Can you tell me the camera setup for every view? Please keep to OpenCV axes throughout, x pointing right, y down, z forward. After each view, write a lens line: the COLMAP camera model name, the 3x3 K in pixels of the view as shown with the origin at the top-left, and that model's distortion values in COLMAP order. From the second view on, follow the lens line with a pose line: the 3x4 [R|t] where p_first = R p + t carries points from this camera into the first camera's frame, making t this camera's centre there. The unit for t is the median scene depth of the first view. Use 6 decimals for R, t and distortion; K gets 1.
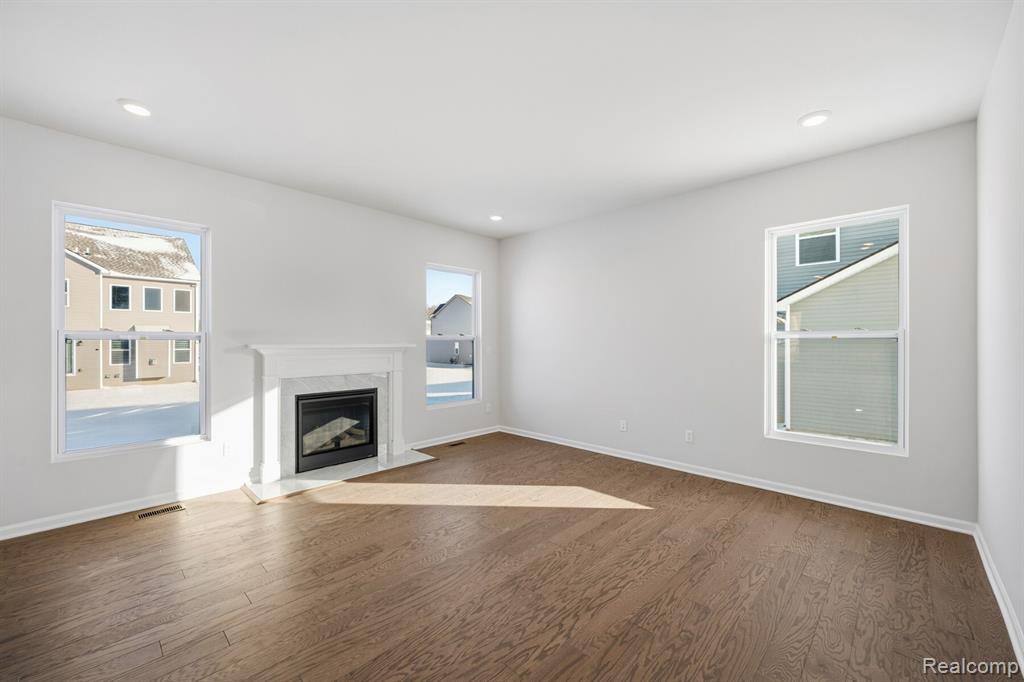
lens RADIAL K [[402.4, 0, 513.4], [0, 402.4, 340.8], [0, 0, 1]] dist [0.001536, -0.001471]
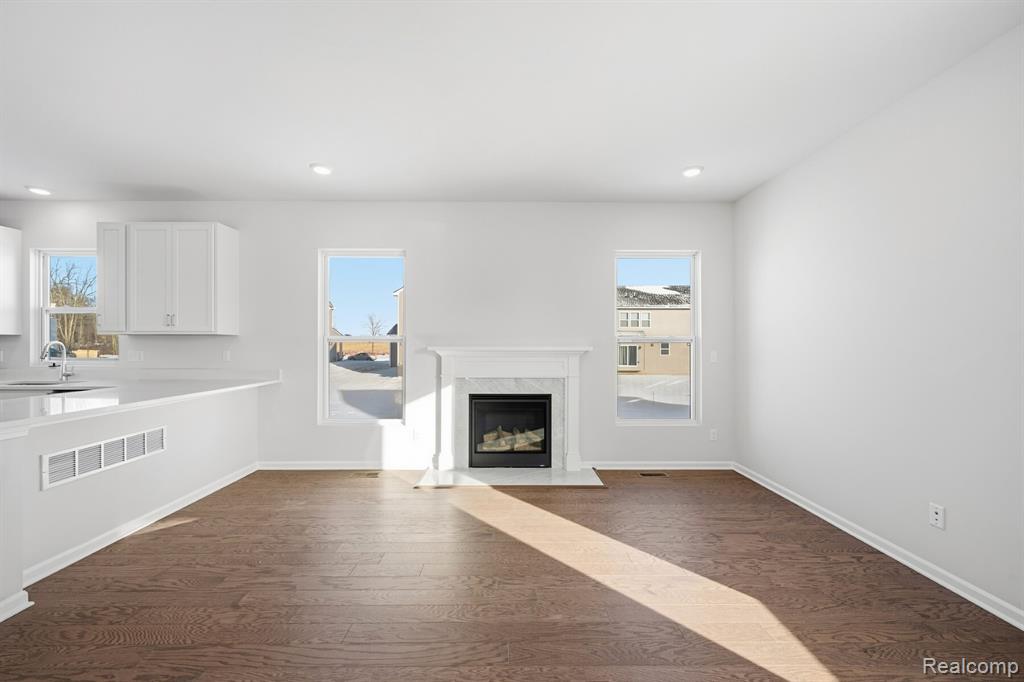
lens RADIAL K [[402.4, 0, 517.1], [0, 402.4, 343.1], [0, 0, 1]] dist [0.001536, -0.001471]
pose [[0.706303, -0.001434, -0.707908, 0.303409], [-0.001826, 0.999991, -0.003847, 0.004061], [0.707908, 0.004010, 0.706294, 0.336983]]
